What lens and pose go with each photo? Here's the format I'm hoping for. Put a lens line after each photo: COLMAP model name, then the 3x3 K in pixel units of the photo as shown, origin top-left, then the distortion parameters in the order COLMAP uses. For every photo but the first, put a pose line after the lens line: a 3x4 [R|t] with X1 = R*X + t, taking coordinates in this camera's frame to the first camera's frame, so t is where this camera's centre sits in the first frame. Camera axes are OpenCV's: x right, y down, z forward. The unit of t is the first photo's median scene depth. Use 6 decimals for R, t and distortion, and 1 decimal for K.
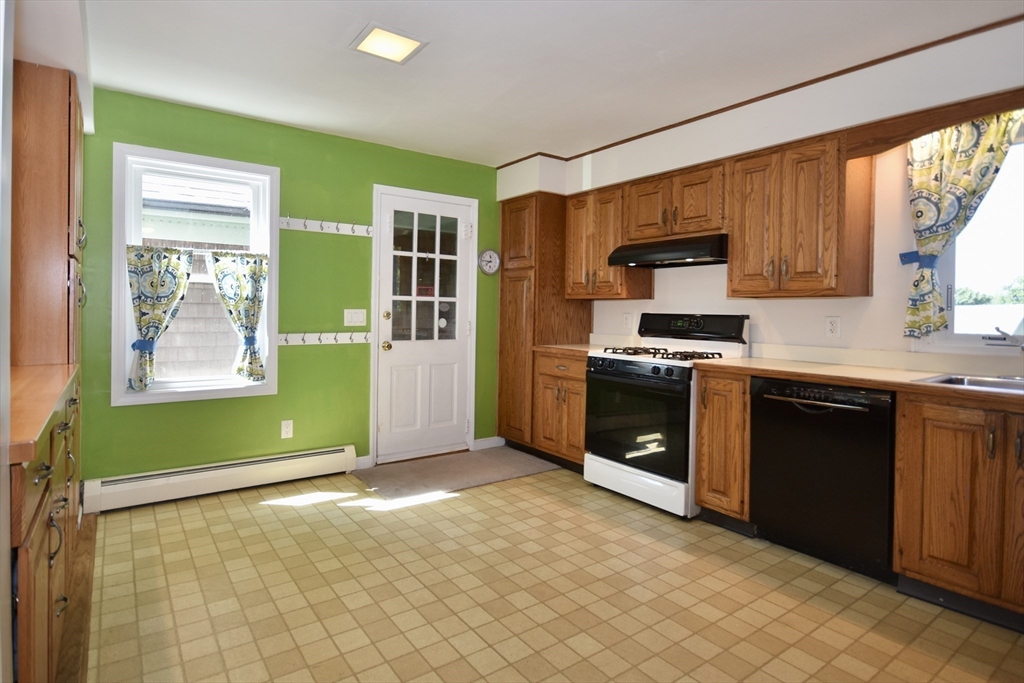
lens RADIAL K [[524.5, 0, 454.7], [0, 524.5, 315.6], [0, 0, 1]] dist [0.000192, -0.008324]
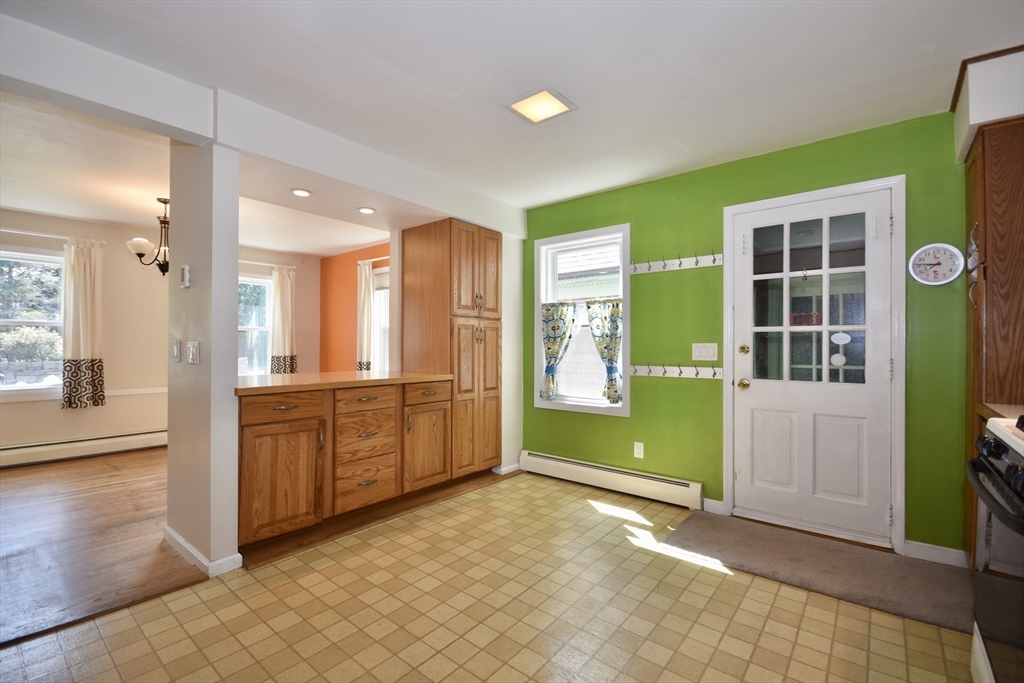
lens RADIAL K [[443.7, 0, 515.0], [0, 443.7, 345.4], [0, 0, 1]] dist [-0.006691, -0.001158]
pose [[0.308303, -0.013405, -0.951194, 0.609005], [-0.009324, 0.999810, -0.017112, 0.011615], [0.951243, 0.014145, 0.308119, 0.532837]]
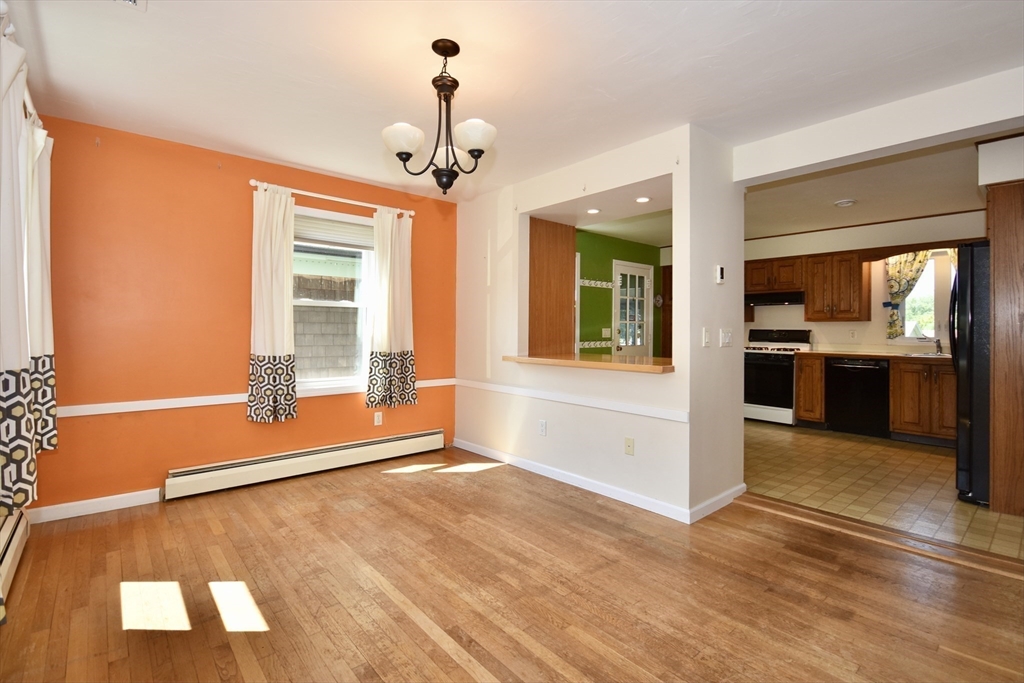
lens RADIAL K [[479.5, 0, 508.8], [0, 479.5, 326.8], [0, 0, 1]] dist [-0.006135, -0.002905]
pose [[0.991082, -0.004561, 0.133177, -0.953715], [0.006725, 0.999852, -0.015808, 0.008854], [-0.133085, 0.016563, 0.990966, -0.774526]]
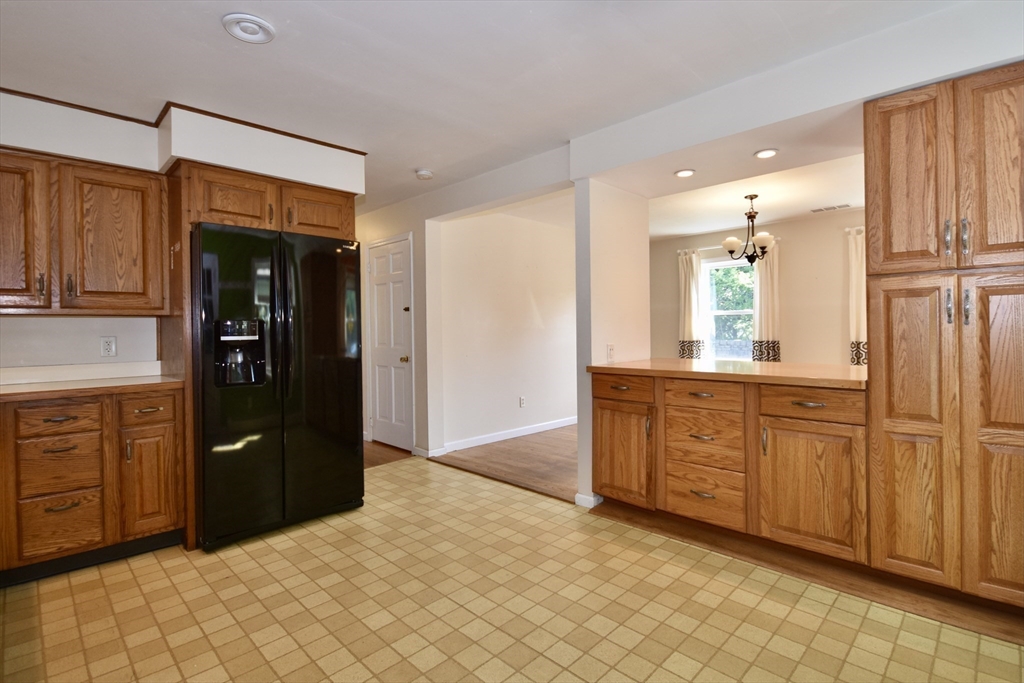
lens RADIAL K [[479.5, 0, 520.8], [0, 479.5, 334.2], [0, 0, 1]] dist [-0.006135, -0.002905]
pose [[-0.975095, 0.000712, -0.221788, 0.110563], [-0.002759, 0.999879, 0.015339, -0.007928], [0.221772, 0.015568, -0.974974, 1.297717]]
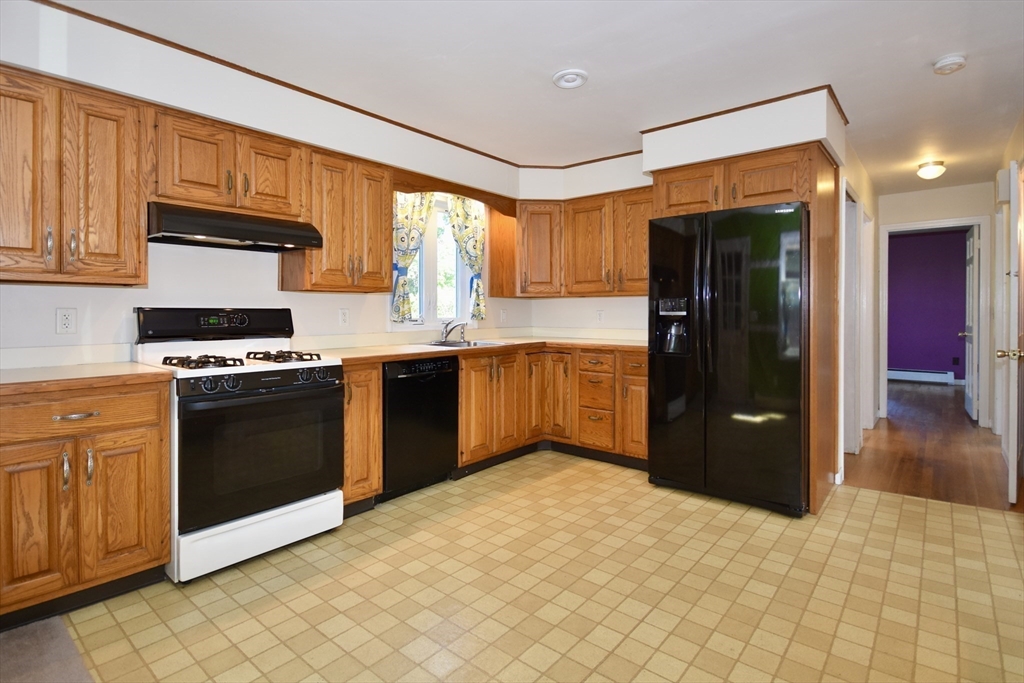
lens RADIAL K [[501.6, 0, 530.2], [0, 501.6, 317.8], [0, 0, 1]] dist [-0.010460, 0.000295]
pose [[-0.315701, -0.027058, 0.948473, -0.499914], [0.005587, 0.999523, 0.030374, -0.010603], [-0.948842, 0.014888, -0.315400, 0.944979]]
